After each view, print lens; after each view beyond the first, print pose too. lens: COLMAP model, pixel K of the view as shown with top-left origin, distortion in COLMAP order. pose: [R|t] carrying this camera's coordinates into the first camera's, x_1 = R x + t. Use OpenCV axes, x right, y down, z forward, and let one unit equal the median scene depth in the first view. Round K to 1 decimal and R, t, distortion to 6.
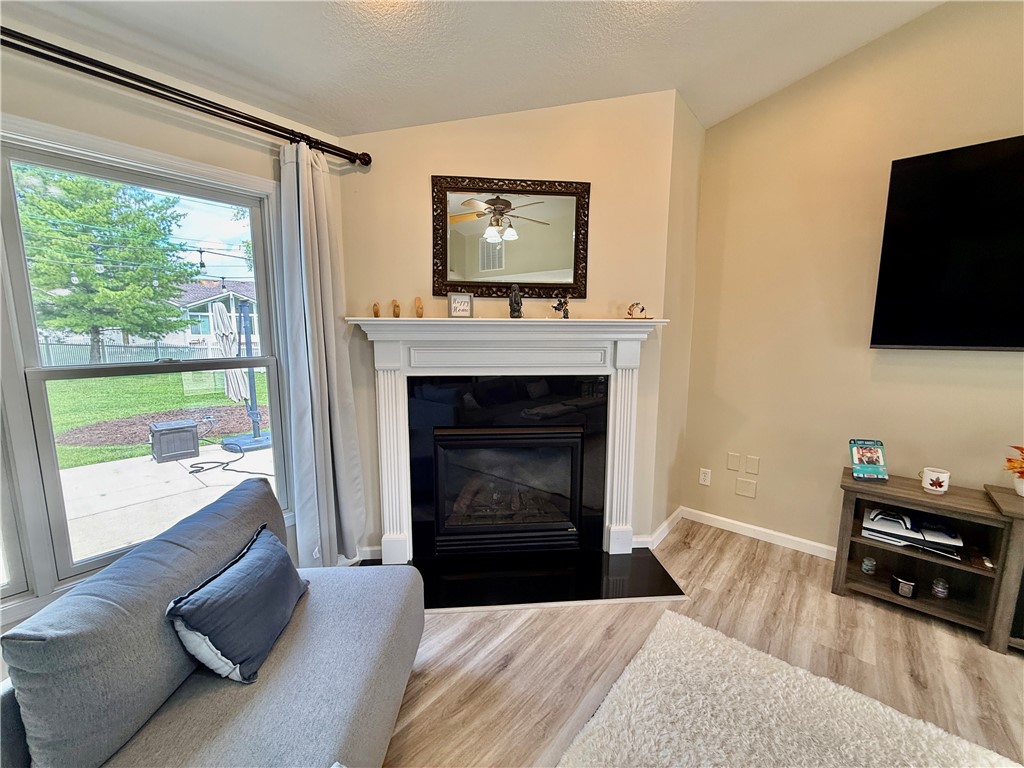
lens RADIAL K [[410.8, 0, 514.8], [0, 410.8, 385.9], [0, 0, 1]] dist [-0.000585, 0.000599]
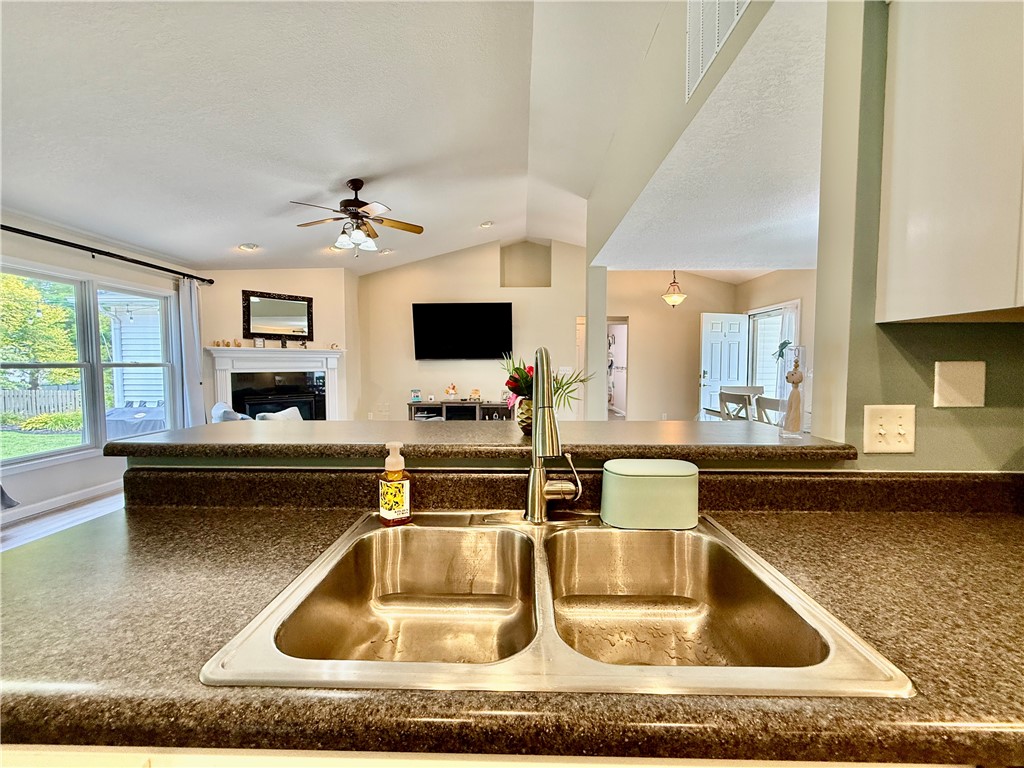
lens RADIAL K [[410.8, 0, 512.7], [0, 410.8, 387.7], [0, 0, 1]] dist [-0.000585, 0.000599]
pose [[0.783266, -0.040736, 0.620350, -0.468634], [0.090125, 0.994750, -0.048471, 0.321392], [-0.615119, 0.093875, 0.782826, -1.796336]]
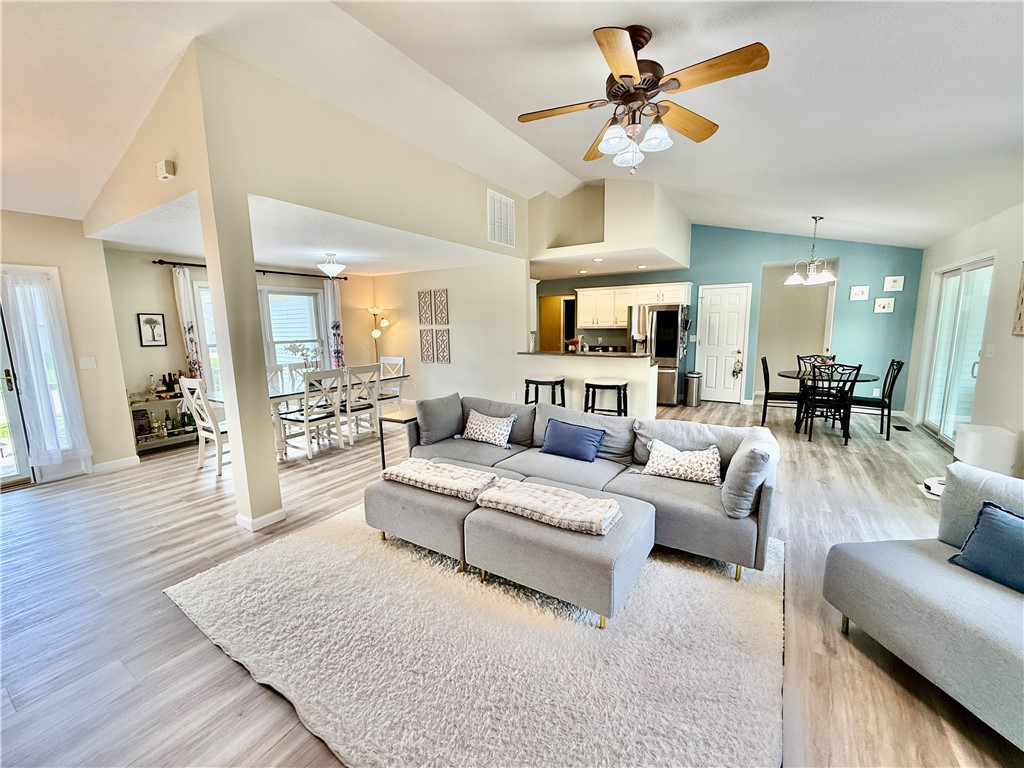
lens RADIAL K [[410.8, 0, 508.8], [0, 410.8, 383.6], [0, 0, 1]] dist [-0.000585, 0.000599]
pose [[-0.991859, 0.031999, -0.123252, 0.572611], [-0.003672, 0.960321, 0.278874, -0.163396], [0.127285, 0.277056, -0.952386, 1.001627]]
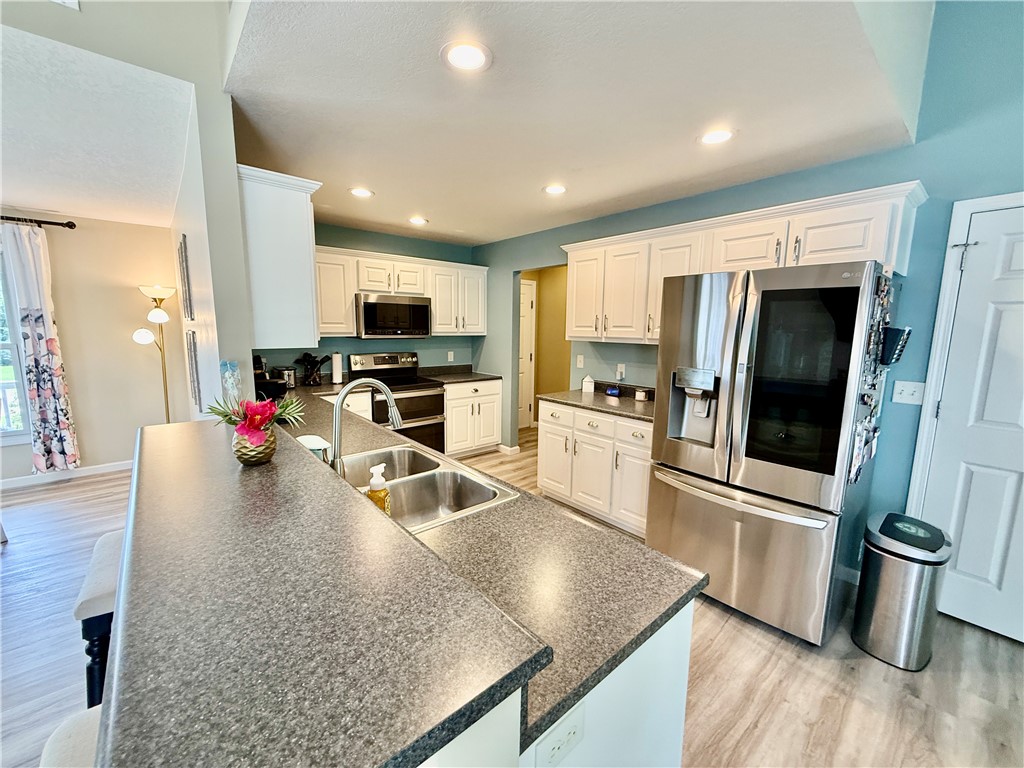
lens RADIAL K [[410.8, 0, 511.3], [0, 410.8, 386.9], [0, 0, 1]] dist [-0.000585, 0.000599]
pose [[-0.986533, -0.038255, 0.159029, -0.551800], [0.008133, 0.959591, 0.281283, 0.115168], [-0.163363, 0.278788, -0.946356, -0.993728]]
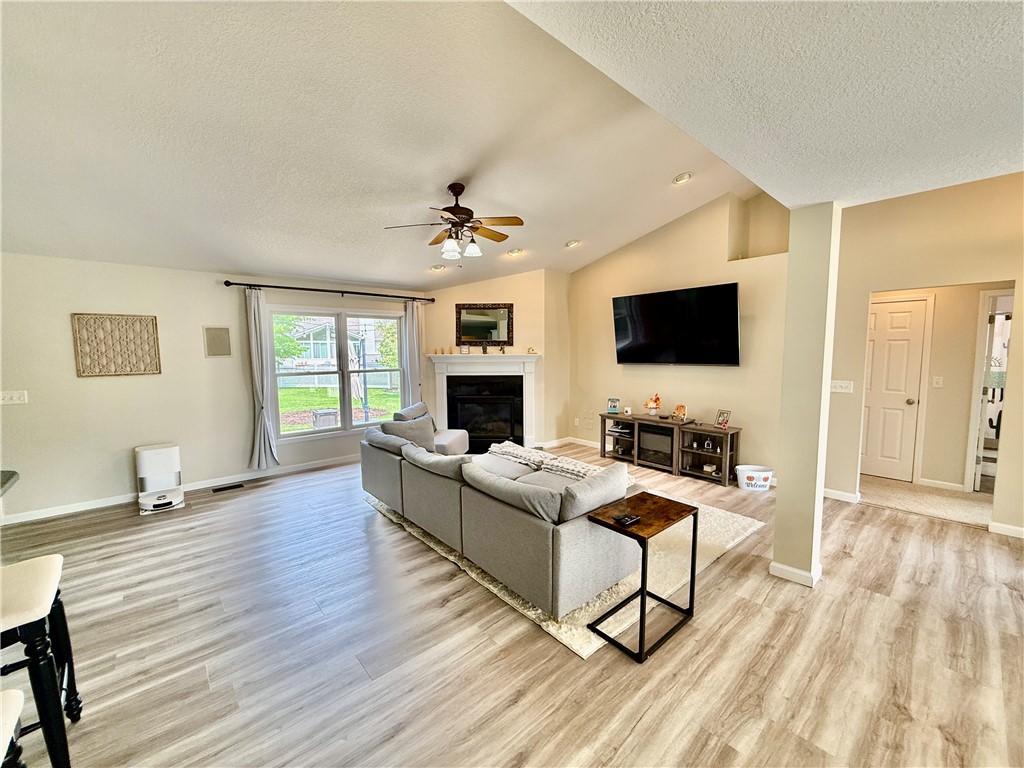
lens RADIAL K [[410.8, 0, 515.1], [0, 410.8, 383.9], [0, 0, 1]] dist [-0.000585, 0.000599]
pose [[0.989175, 0.000997, -0.146739, 0.598688], [-0.009156, 0.998448, -0.054940, 0.181841], [0.146456, 0.055689, 0.987648, -1.647503]]
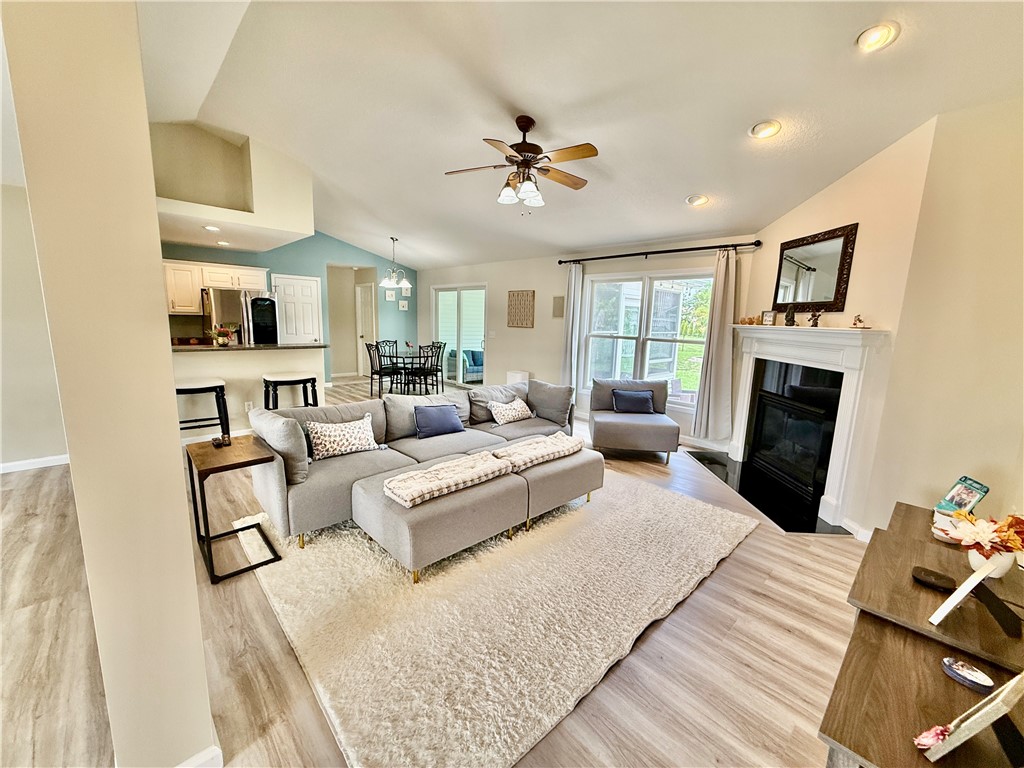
lens RADIAL K [[410.8, 0, 511.8], [0, 410.8, 383.5], [0, 0, 1]] dist [-0.000585, 0.000599]
pose [[-0.109555, 0.152625, -0.982193, 1.677594], [-0.169790, 0.970744, 0.169784, -0.036811], [0.979372, 0.185367, -0.080436, 0.128305]]
